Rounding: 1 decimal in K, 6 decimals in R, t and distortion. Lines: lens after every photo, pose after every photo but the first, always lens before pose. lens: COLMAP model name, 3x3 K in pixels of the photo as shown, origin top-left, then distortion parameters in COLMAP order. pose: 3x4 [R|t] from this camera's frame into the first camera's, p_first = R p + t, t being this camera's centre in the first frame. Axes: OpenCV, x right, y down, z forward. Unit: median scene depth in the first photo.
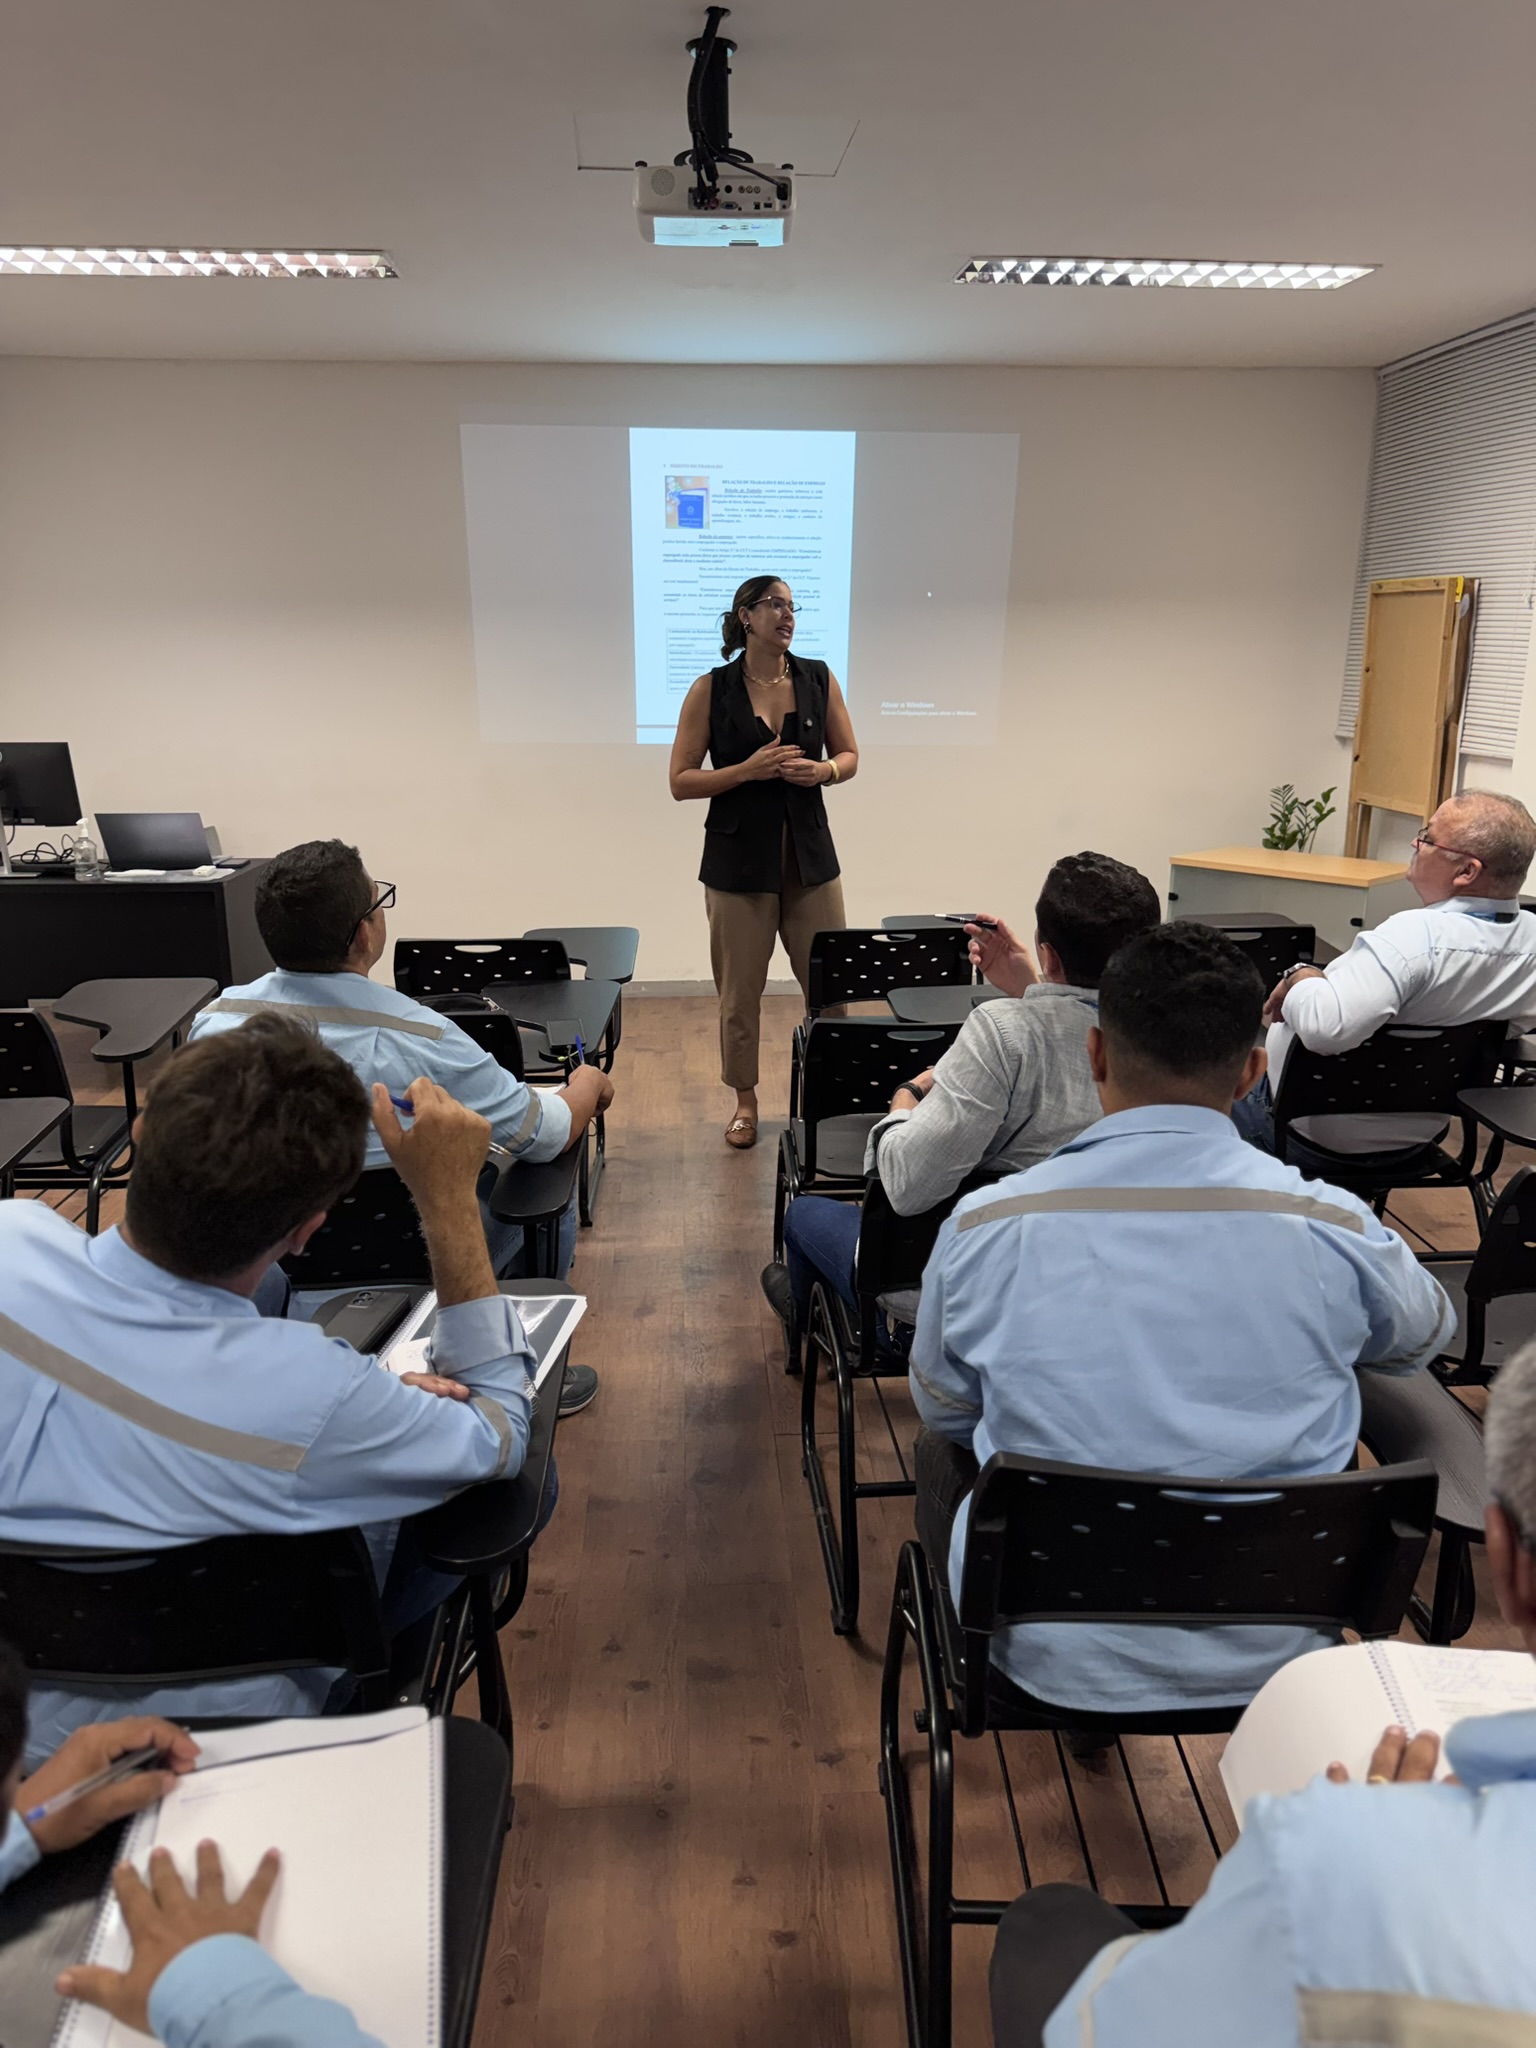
lens RADIAL K [[1469.2, 0, 768.0], [0, 1469.2, 1024.0], [0, 0, 1]] dist [0.077412, -0.081610]
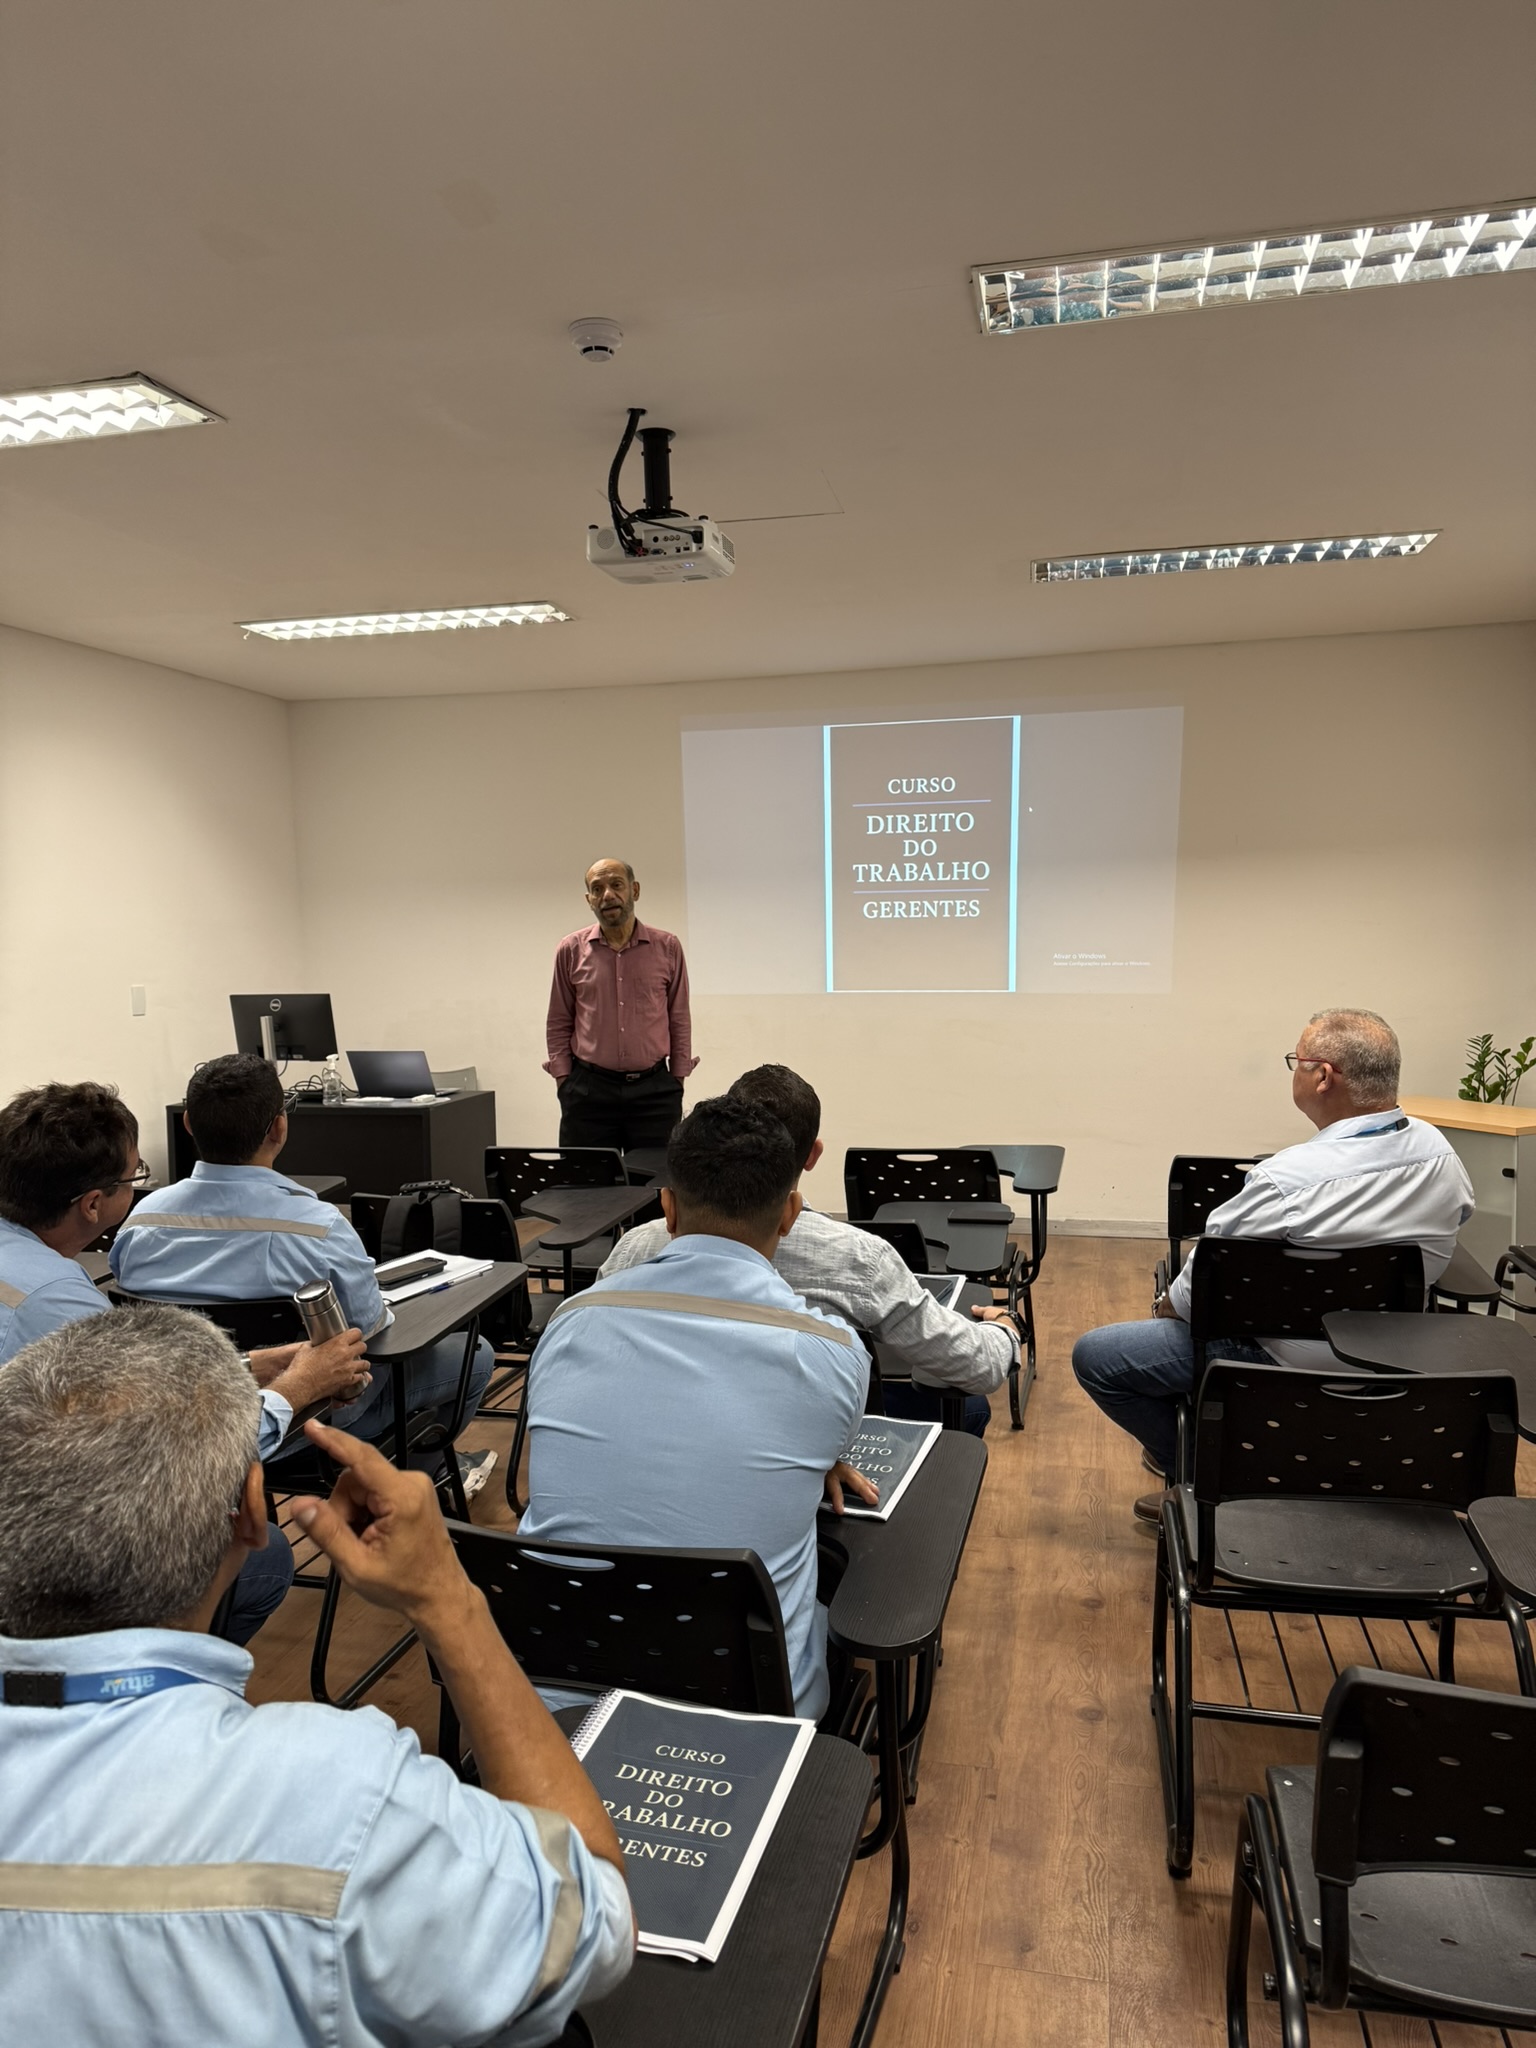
lens RADIAL K [[1438.0, 0, 757.5], [0, 1438.0, 1036.9], [0, 0, 1]] dist [0.218721, -0.297575]
pose [[0.958943, 0.003662, -0.283576, 0.239298], [-0.052183, 0.985122, -0.163741, 0.028579], [0.278757, 0.171816, 0.944867, -0.039945]]
